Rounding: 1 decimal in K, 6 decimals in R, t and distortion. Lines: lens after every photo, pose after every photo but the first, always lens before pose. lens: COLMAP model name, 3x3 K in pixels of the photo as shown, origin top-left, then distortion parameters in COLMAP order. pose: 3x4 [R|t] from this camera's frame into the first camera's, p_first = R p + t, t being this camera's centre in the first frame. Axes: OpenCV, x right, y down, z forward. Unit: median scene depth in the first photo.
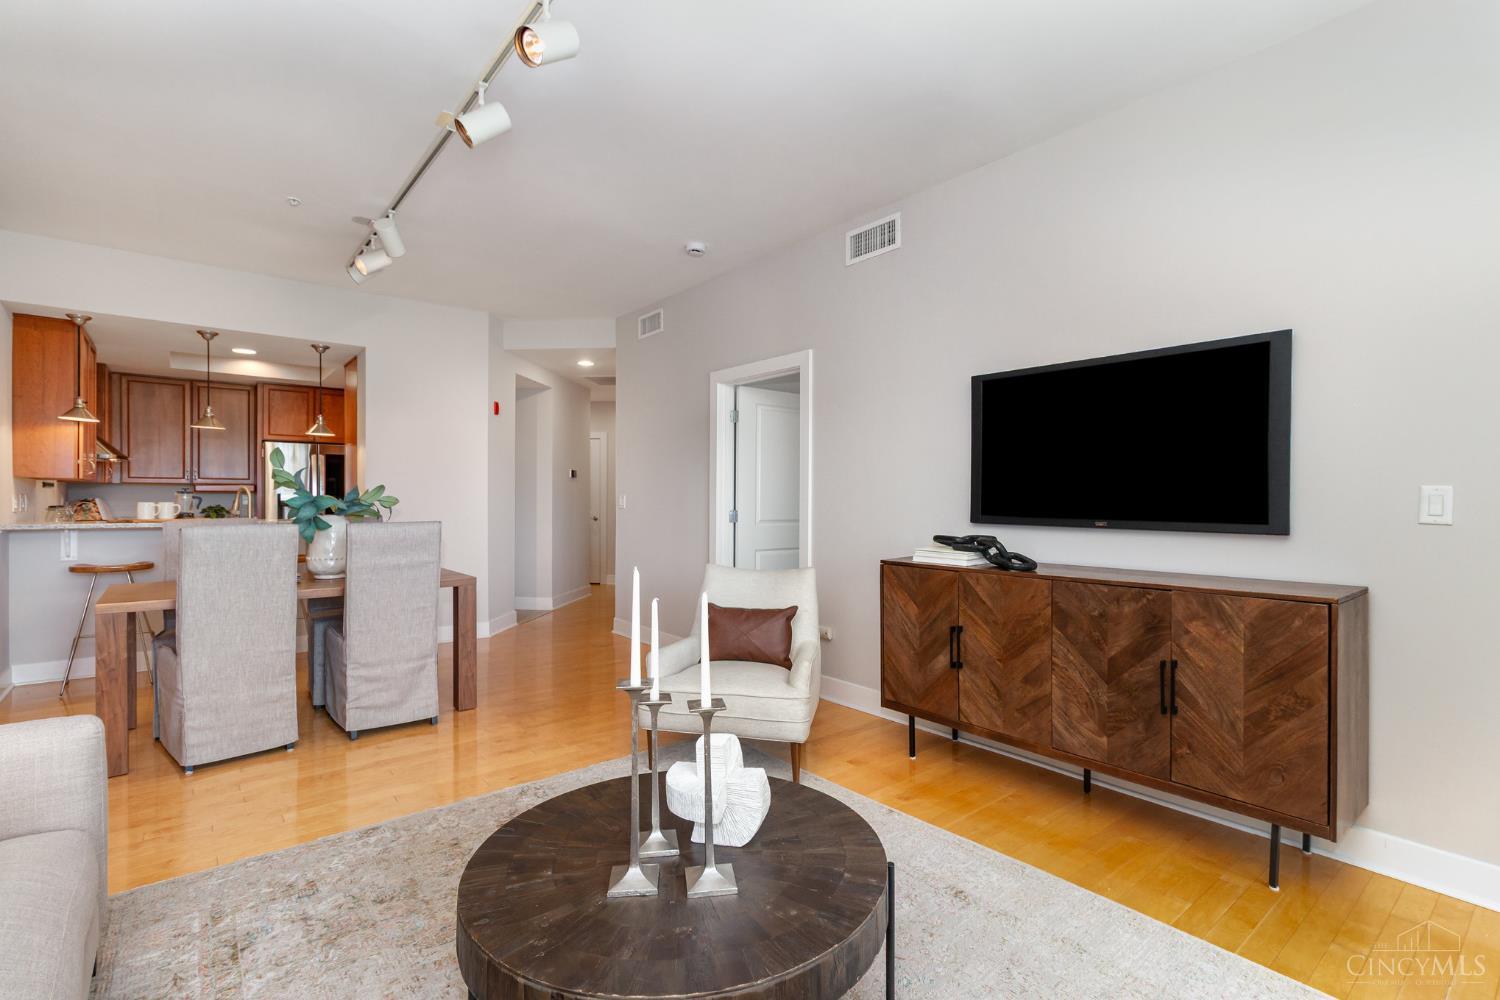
lens RADIAL K [[697.4, 0, 752.9], [0, 697.4, 505.0], [0, 0, 1]] dist [0.001158, 0.000238]
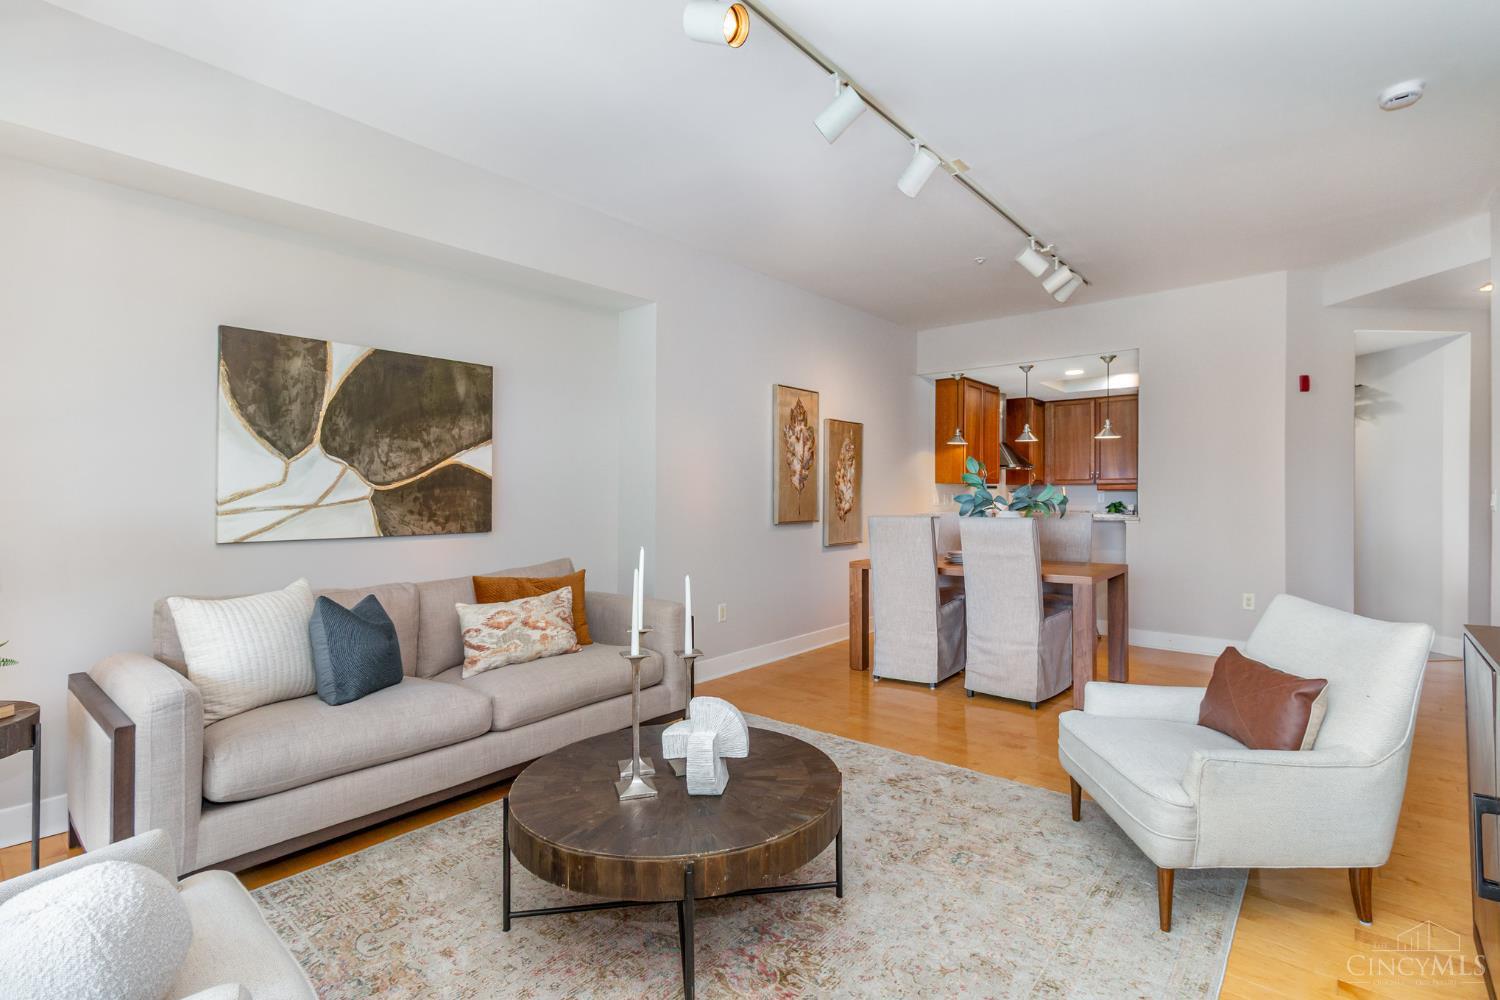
lens RADIAL K [[697.4, 0, 752.9], [0, 697.4, 493.6], [0, 0, 1]] dist [0.001158, 0.000238]
pose [[0.182145, -0.008229, -0.983237, 0.525346], [-0.004552, 0.999947, -0.009213, -0.002126], [0.983261, 0.006154, 0.182098, 0.393259]]
